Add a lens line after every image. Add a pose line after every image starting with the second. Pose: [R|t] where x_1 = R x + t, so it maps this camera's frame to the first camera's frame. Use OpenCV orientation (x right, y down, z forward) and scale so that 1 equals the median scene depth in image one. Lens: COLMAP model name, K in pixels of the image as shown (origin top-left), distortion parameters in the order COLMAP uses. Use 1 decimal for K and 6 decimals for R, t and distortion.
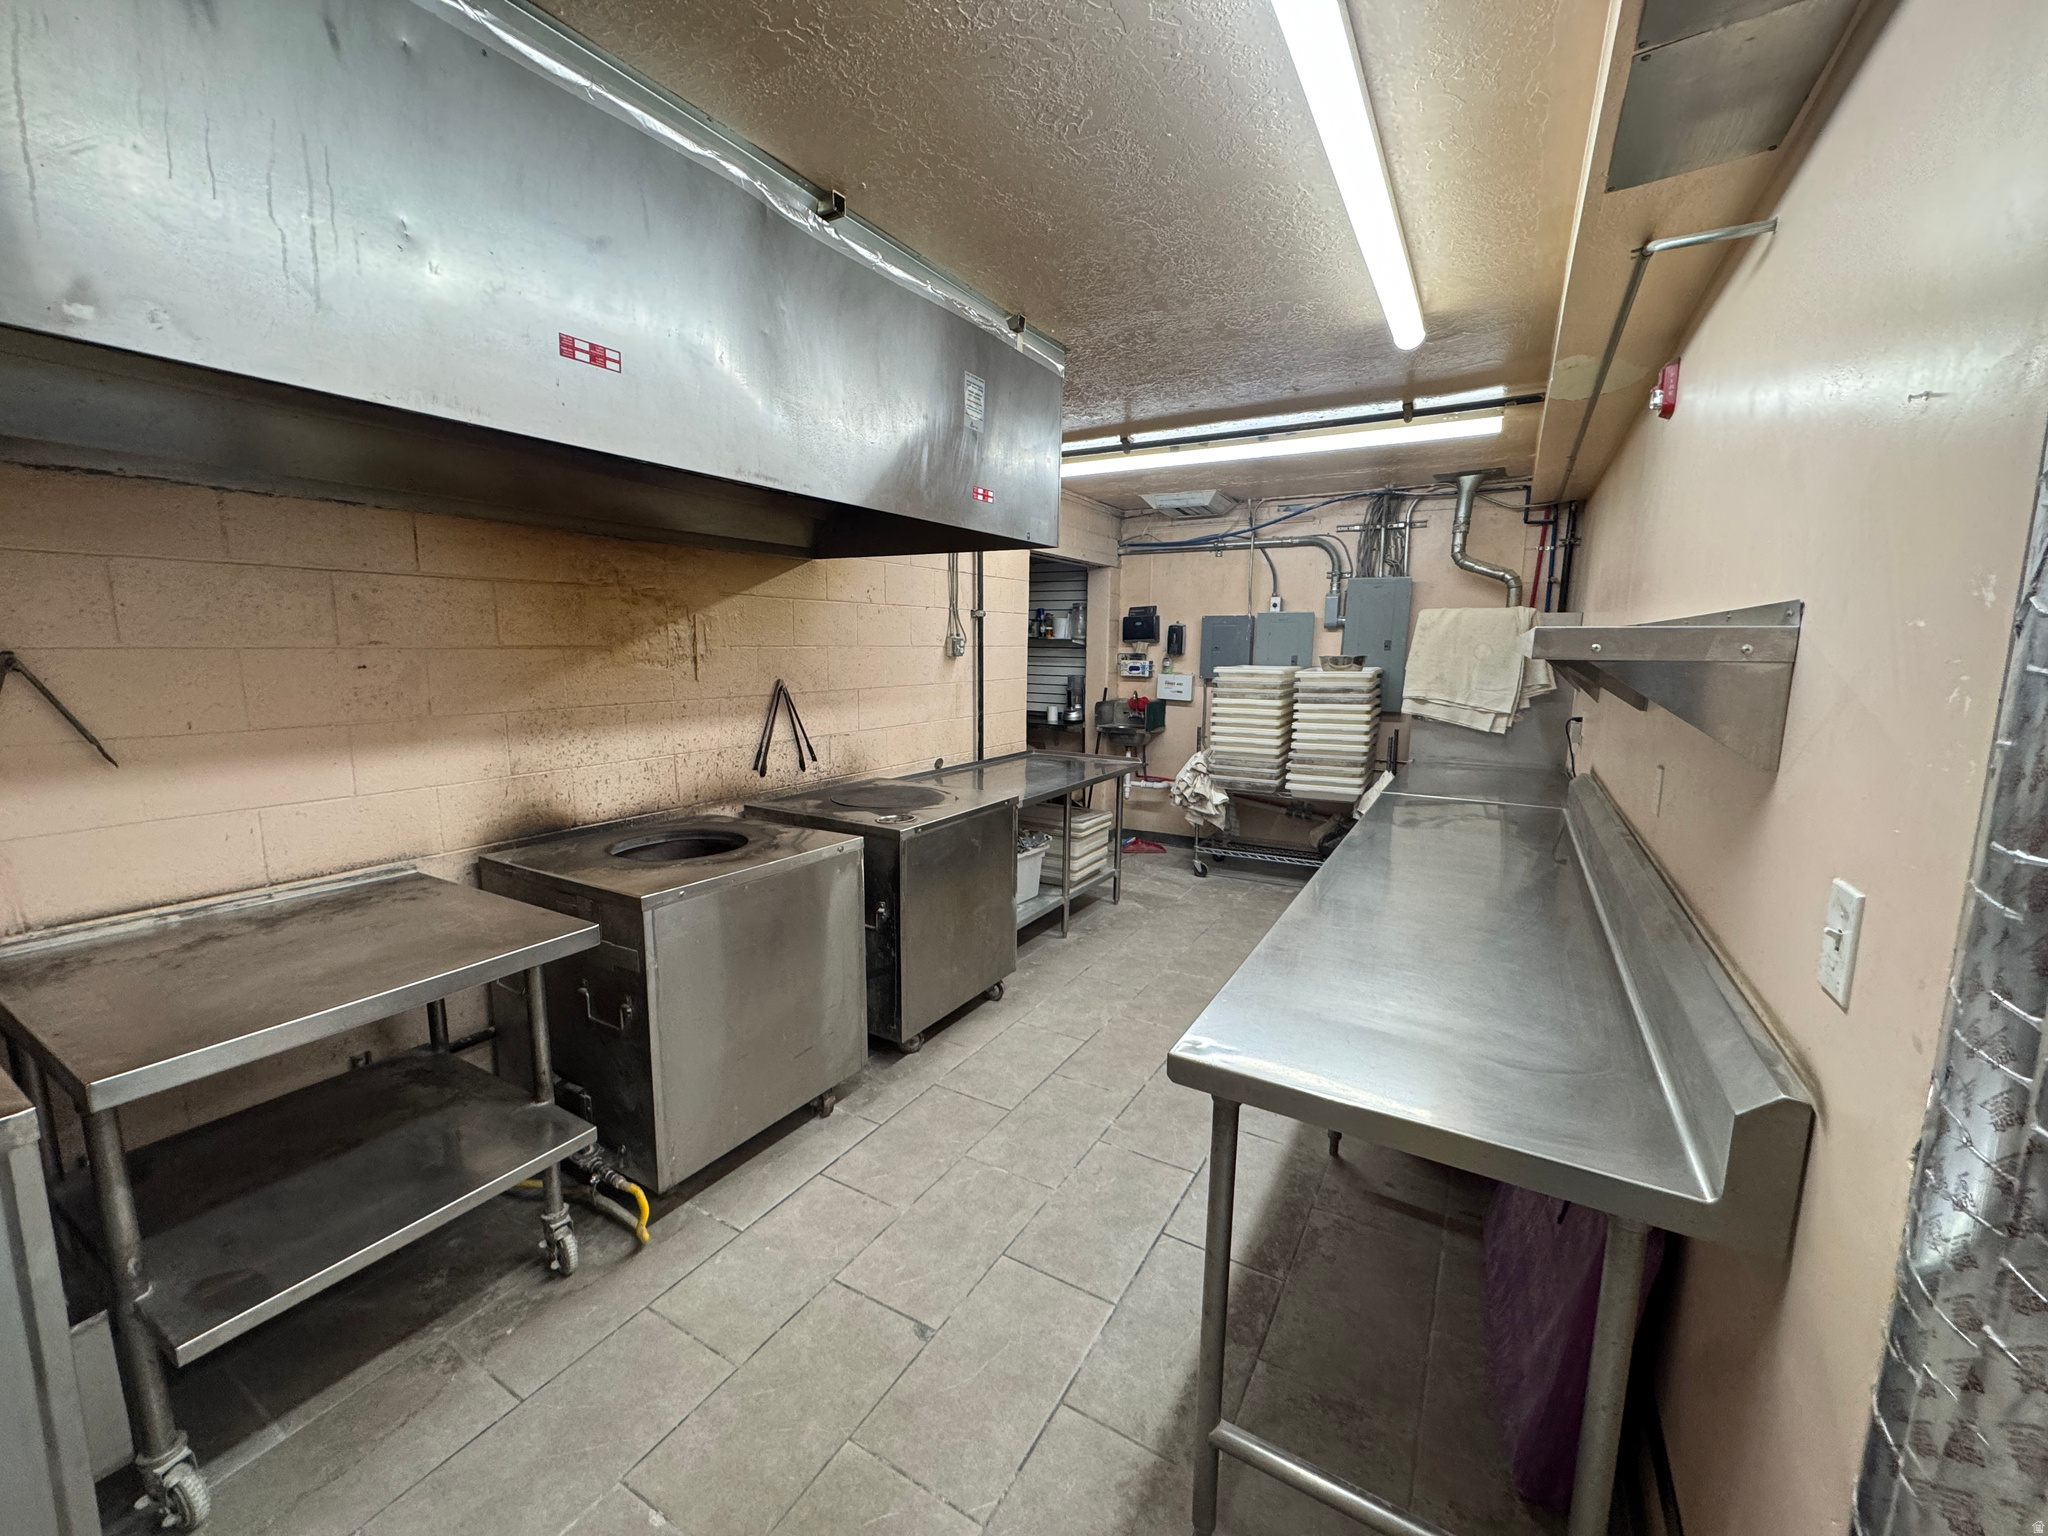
lens RADIAL K [[813.0, 0, 1021.8], [0, 813.0, 761.2], [0, 0, 1]] dist [-0.002713, -0.000126]
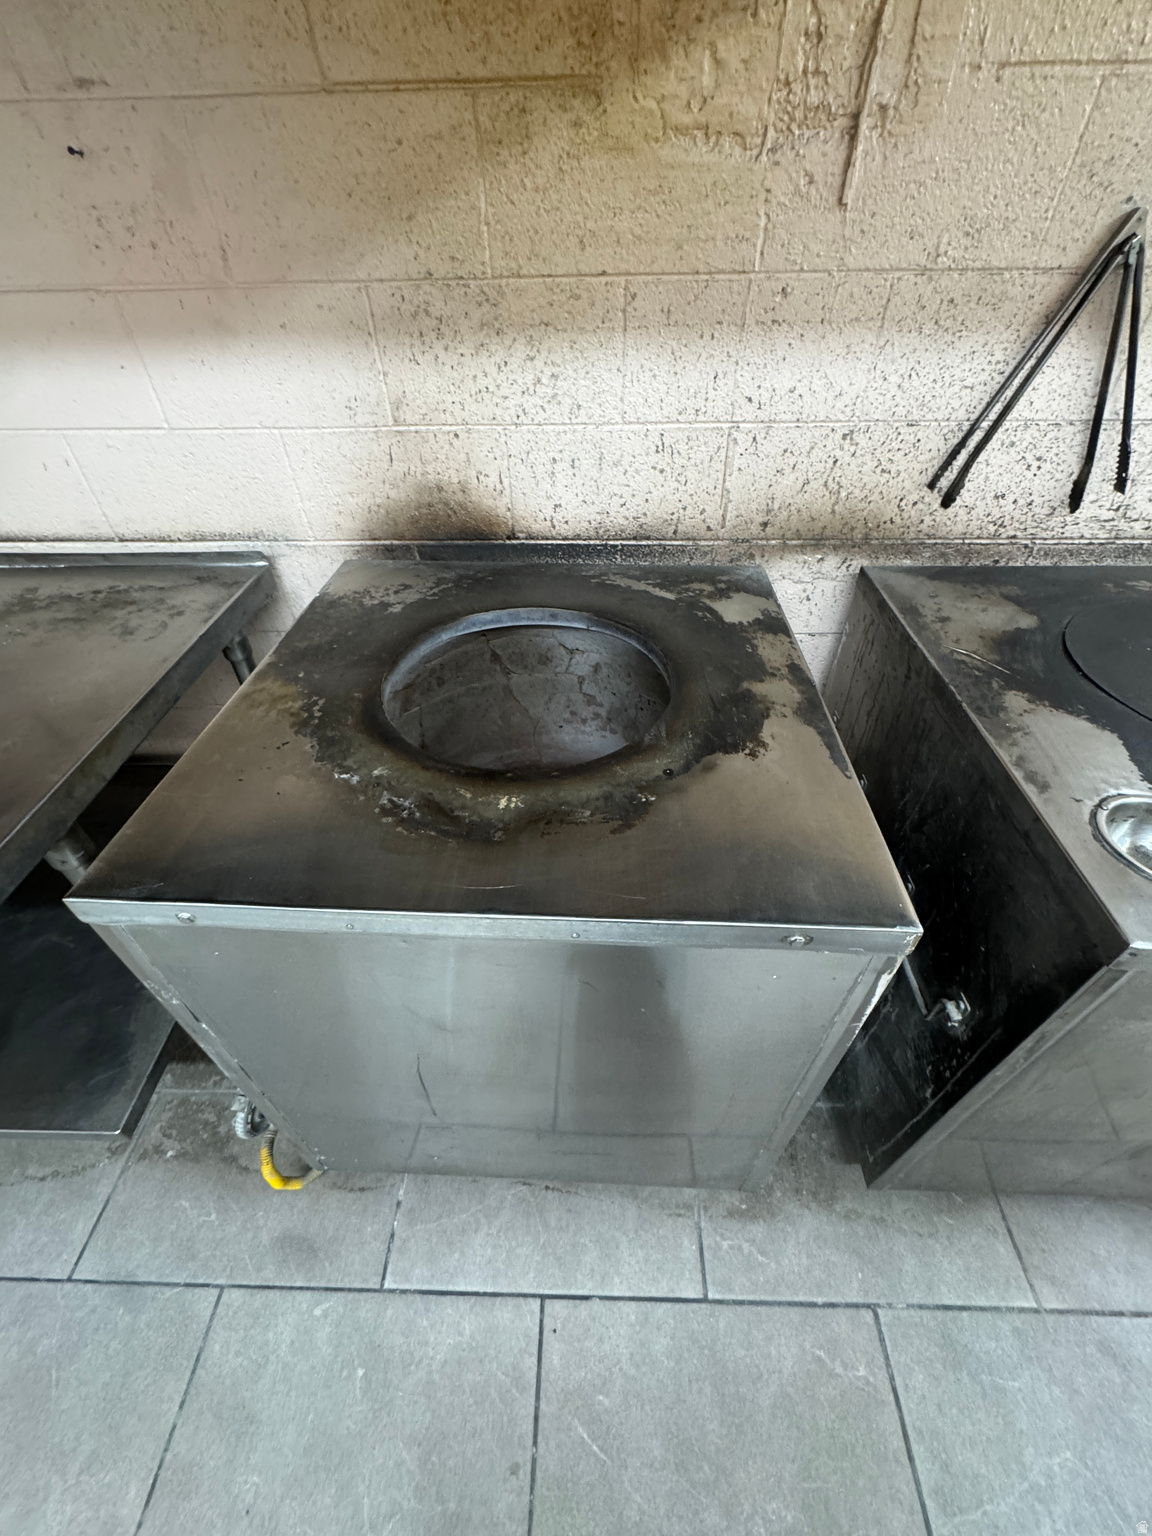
lens RADIAL K [[609.7, 0, 581.8], [0, 609.7, 766.8], [0, 0, 1]] dist [-0.002713, -0.000126]
pose [[0.482229, 0.572029, -0.663504, -0.141854], [-0.106171, 0.789964, 0.603891, -0.058434], [0.869588, -0.220769, 0.441677, 0.803063]]
